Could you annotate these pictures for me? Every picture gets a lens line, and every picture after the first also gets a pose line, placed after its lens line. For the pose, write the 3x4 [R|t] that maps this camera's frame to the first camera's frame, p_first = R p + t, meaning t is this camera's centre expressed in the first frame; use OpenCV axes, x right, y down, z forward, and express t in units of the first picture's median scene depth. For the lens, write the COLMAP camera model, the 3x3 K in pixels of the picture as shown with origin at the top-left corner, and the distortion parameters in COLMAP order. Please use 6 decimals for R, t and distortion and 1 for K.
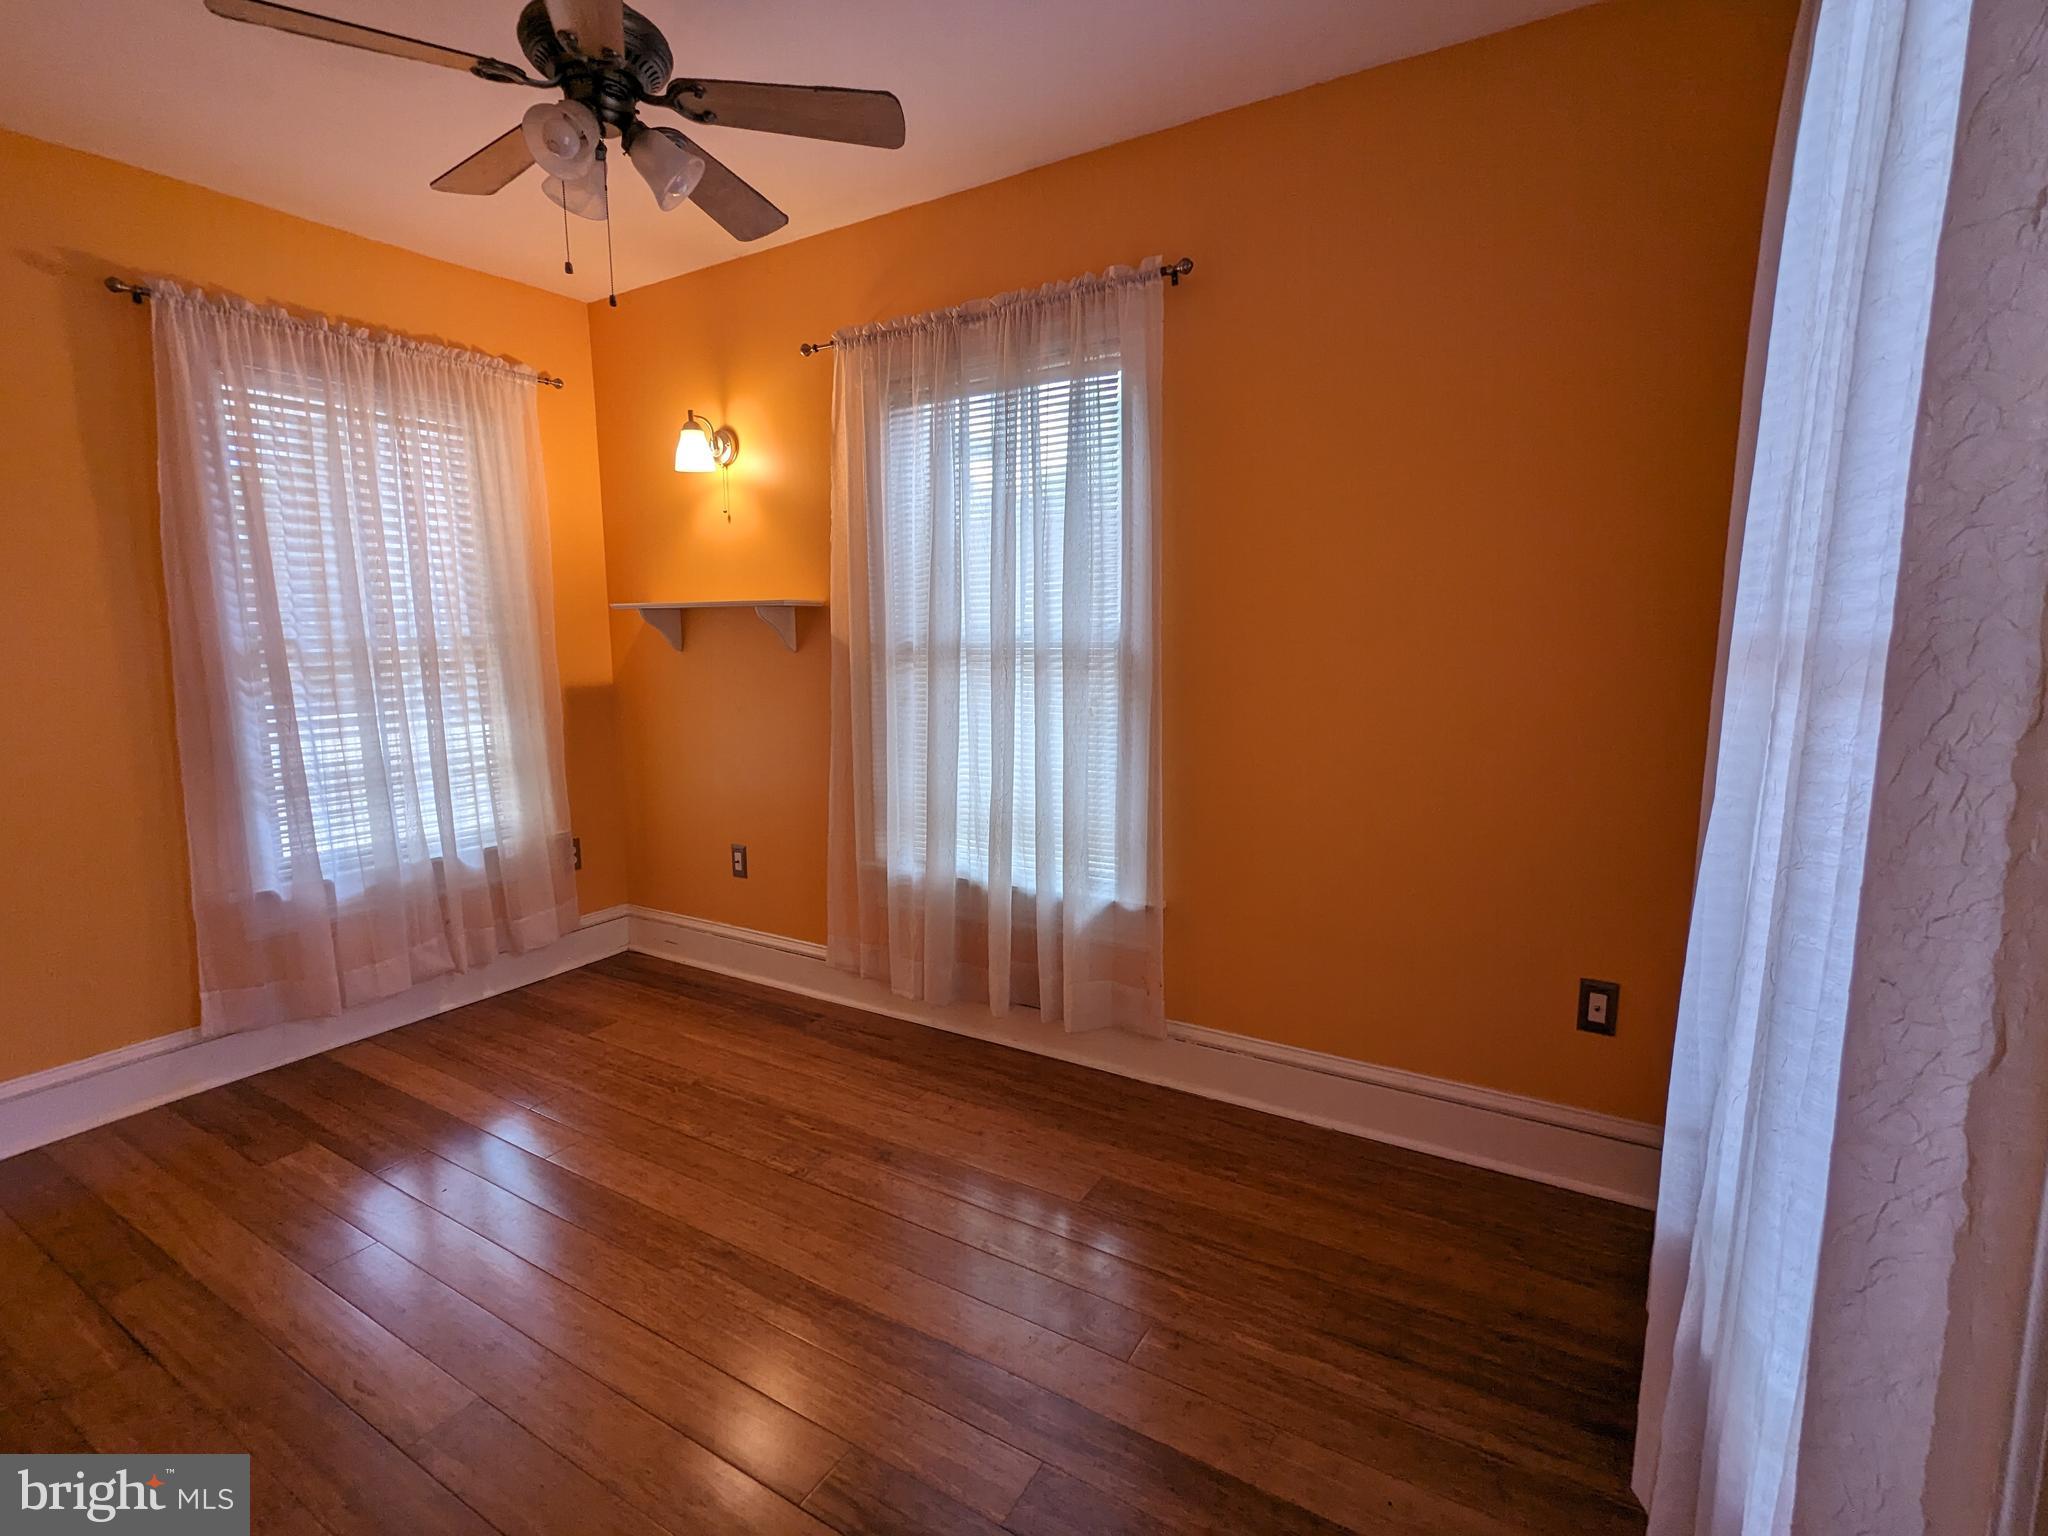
lens RADIAL K [[970.2, 0, 1022.2], [0, 970.2, 764.1], [0, 0, 1]] dist [-0.002268, 0.002241]
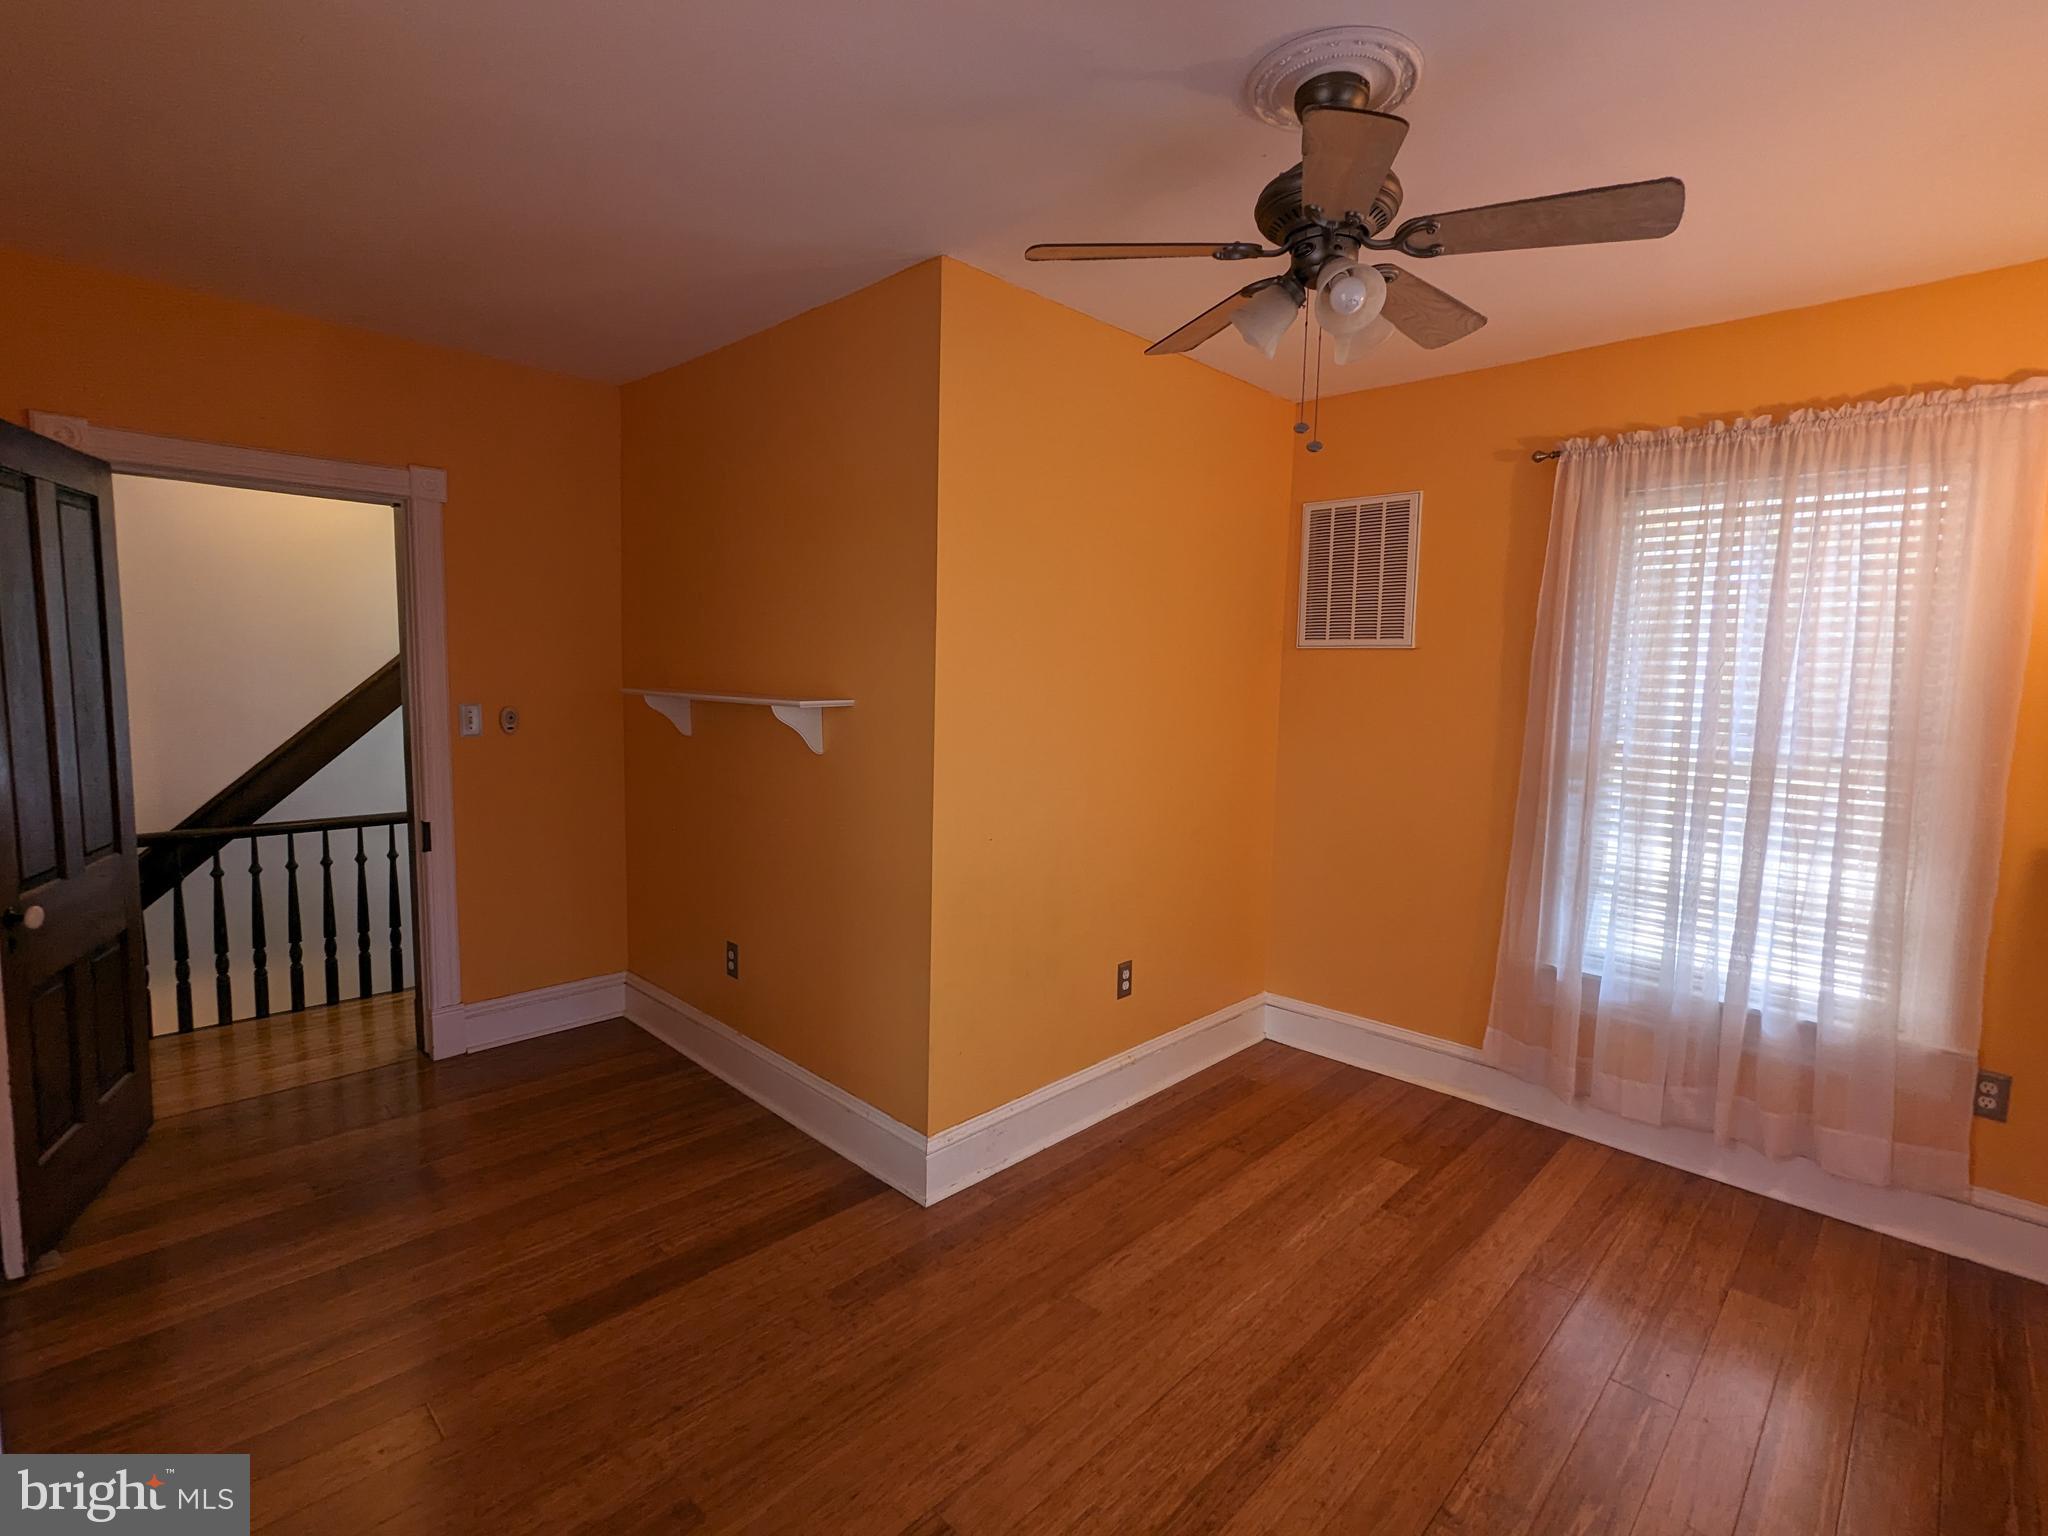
lens RADIAL K [[970.2, 0, 1022.2], [0, 970.2, 764.1], [0, 0, 1]] dist [-0.002268, 0.002241]
pose [[-0.223105, 0.099549, -0.969698, 0.376896], [-0.156017, 0.978301, 0.136328, -0.139954], [0.962228, 0.181705, -0.202732, 0.555553]]
